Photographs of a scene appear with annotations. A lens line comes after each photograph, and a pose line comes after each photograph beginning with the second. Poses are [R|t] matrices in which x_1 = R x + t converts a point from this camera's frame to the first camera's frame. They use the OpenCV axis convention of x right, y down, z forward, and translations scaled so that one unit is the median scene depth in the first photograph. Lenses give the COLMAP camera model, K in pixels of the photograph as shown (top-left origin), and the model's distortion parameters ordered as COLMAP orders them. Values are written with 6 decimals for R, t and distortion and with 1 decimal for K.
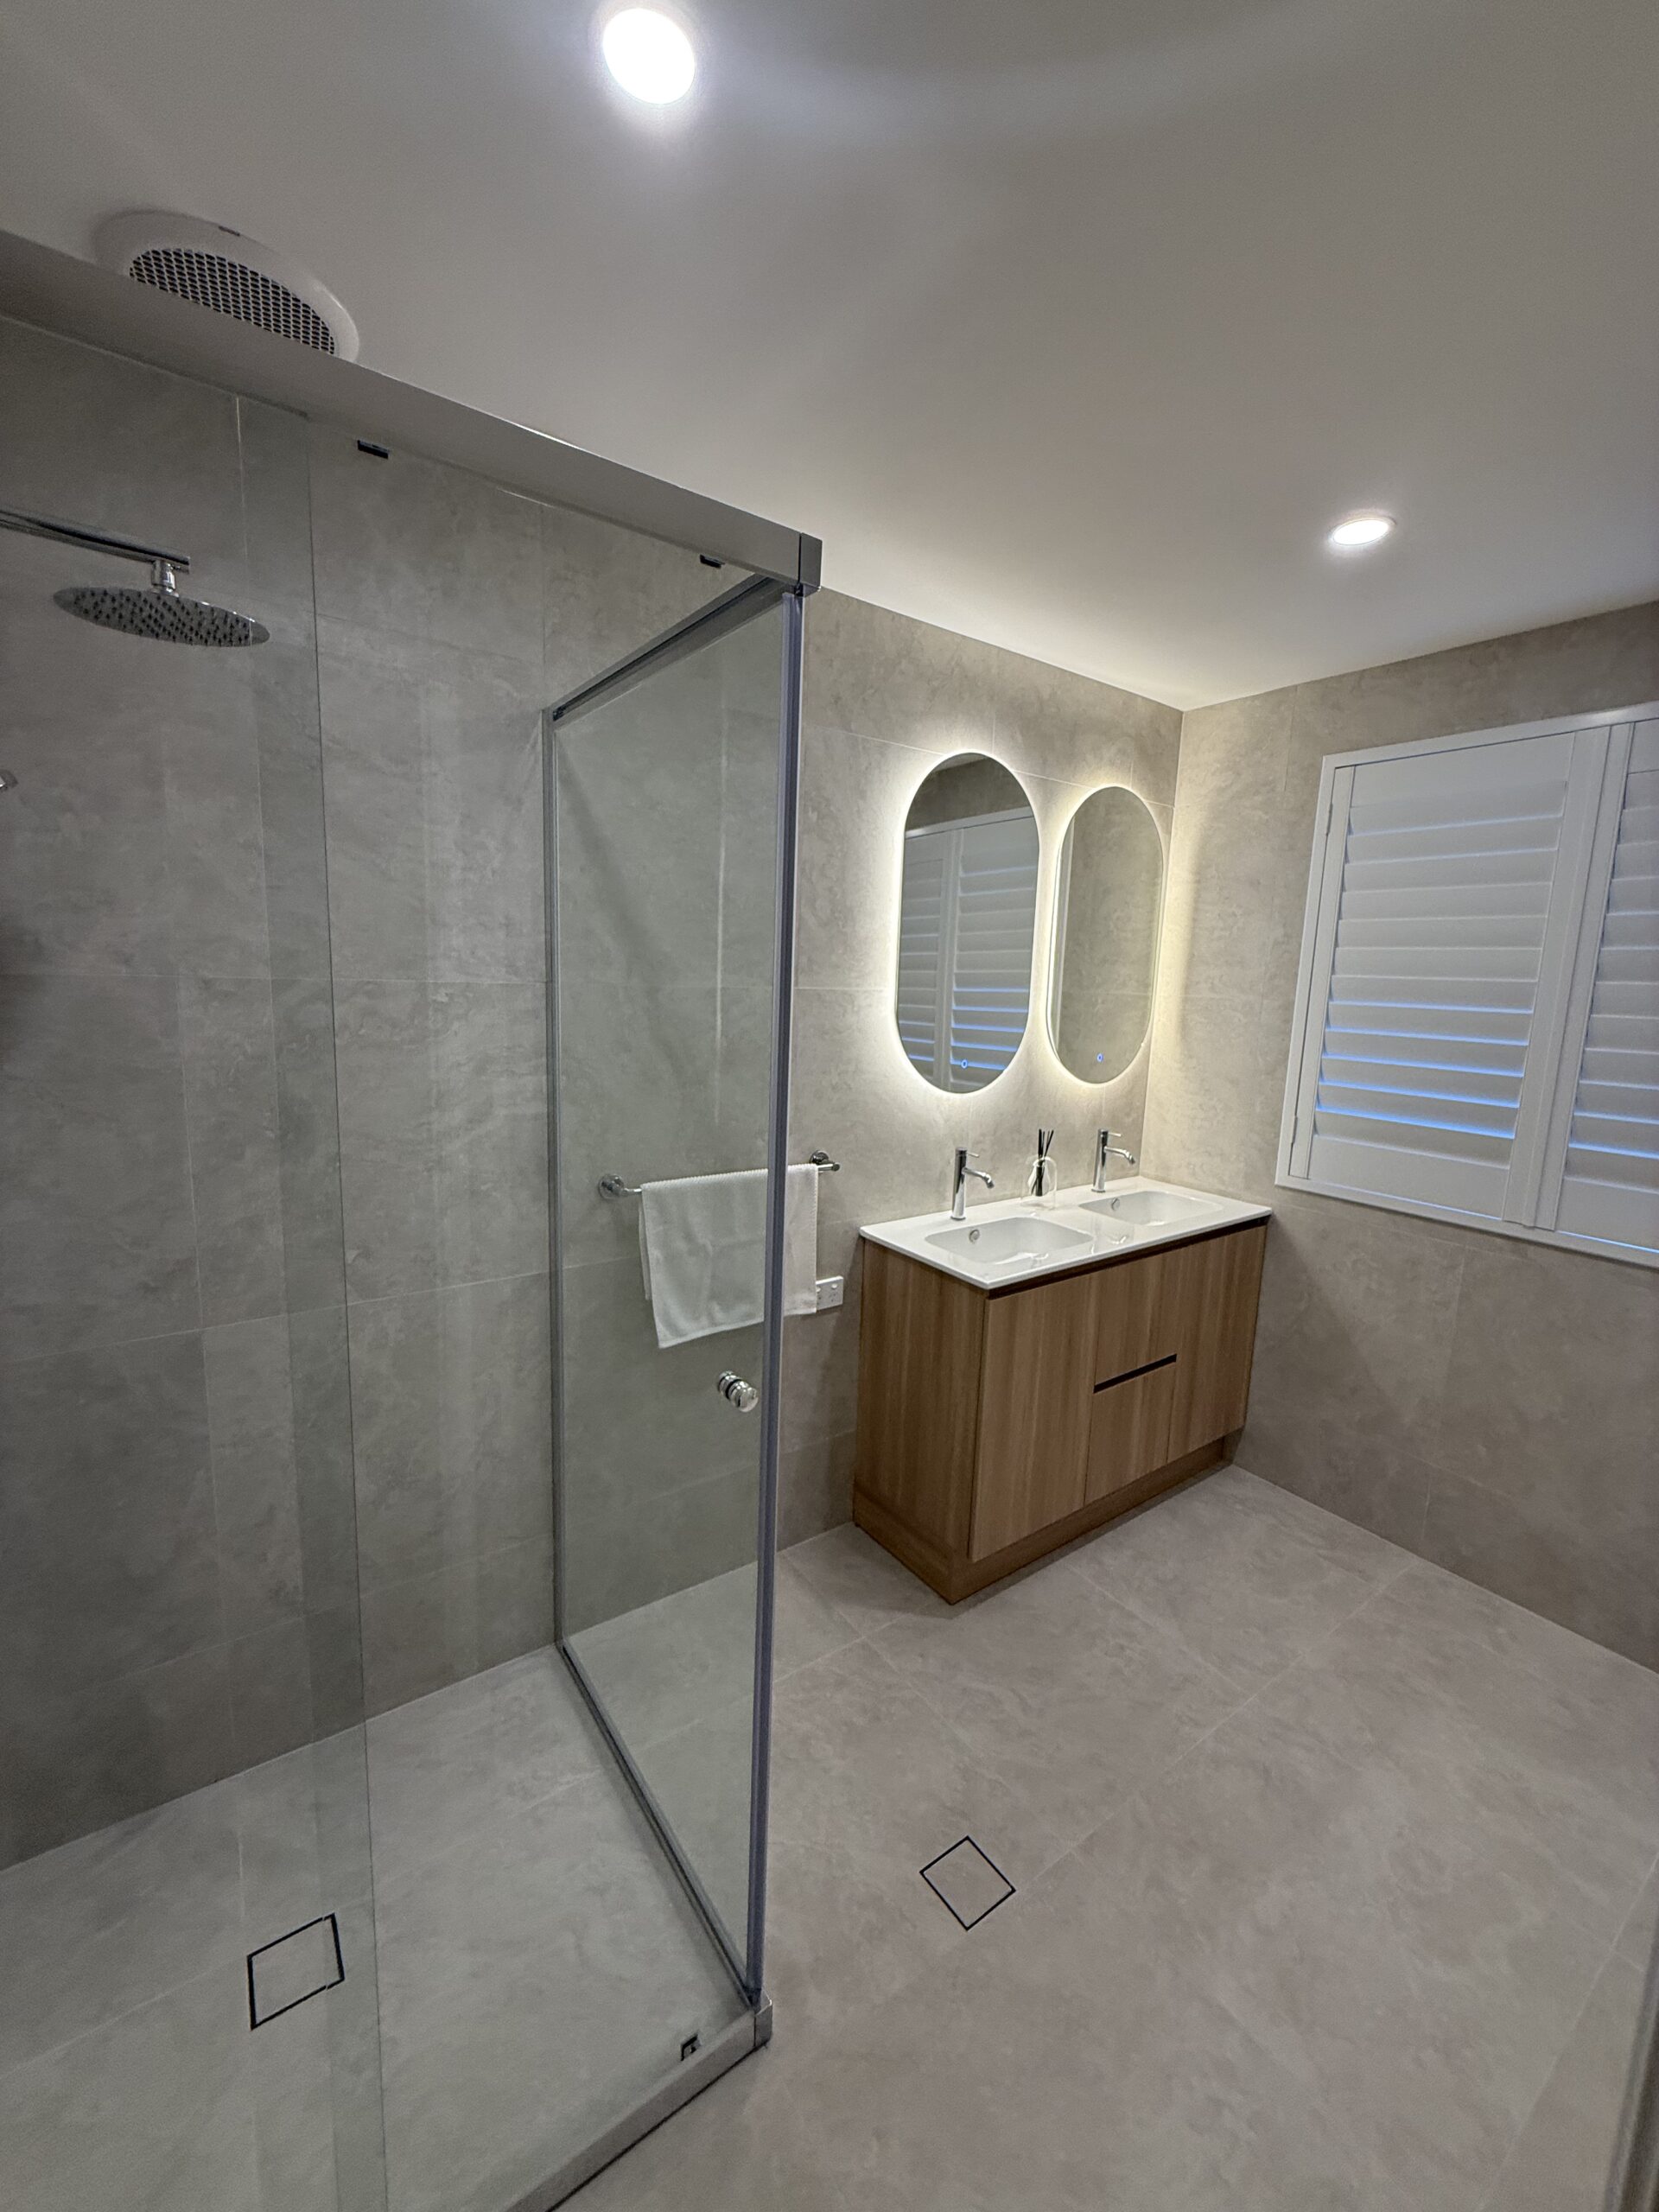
lens RADIAL K [[884.1, 0, 829.1], [0, 884.1, 1101.5], [0, 0, 1]] dist [0.000108, 0.000214]
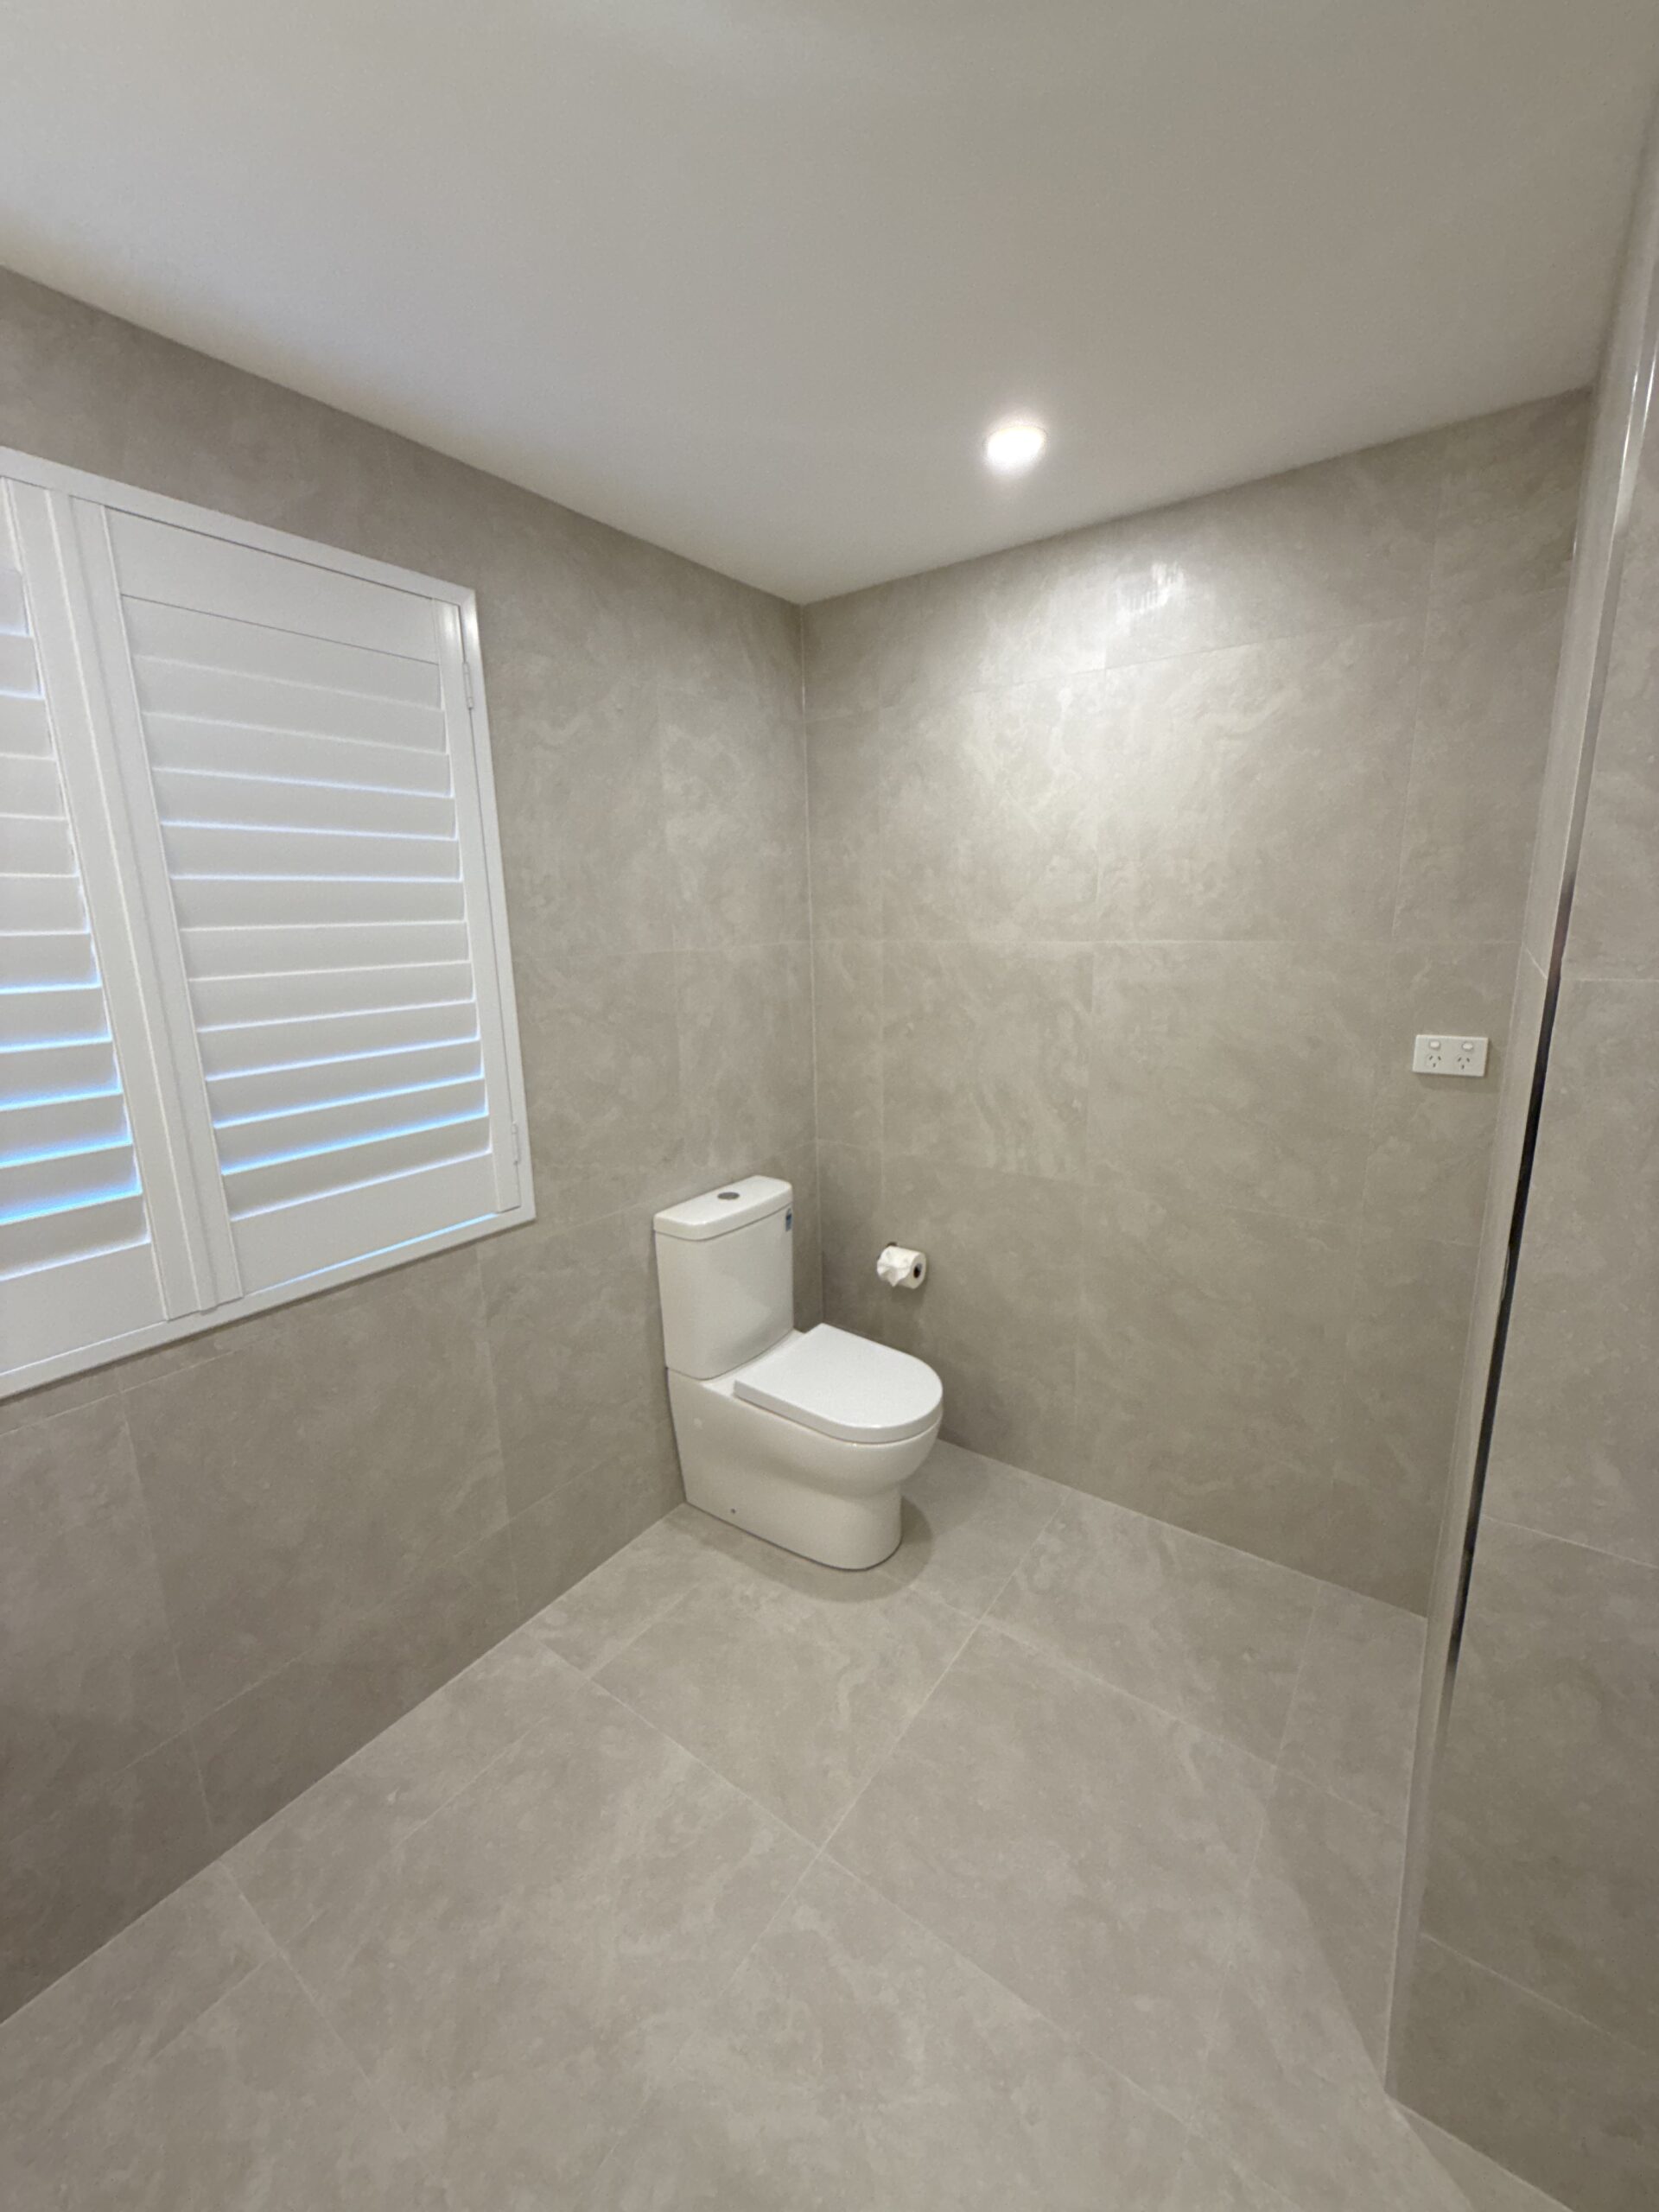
lens RADIAL K [[889.9, 0, 831.7], [0, 889.9, 1100.5], [0, 0, 1]] dist [0.000218, 0.000258]
pose [[-0.327237, -0.225772, 0.917575, 0.073531], [0.146662, 0.947136, 0.285350, -0.125653], [-0.933491, 0.227950, -0.276825, 0.723540]]
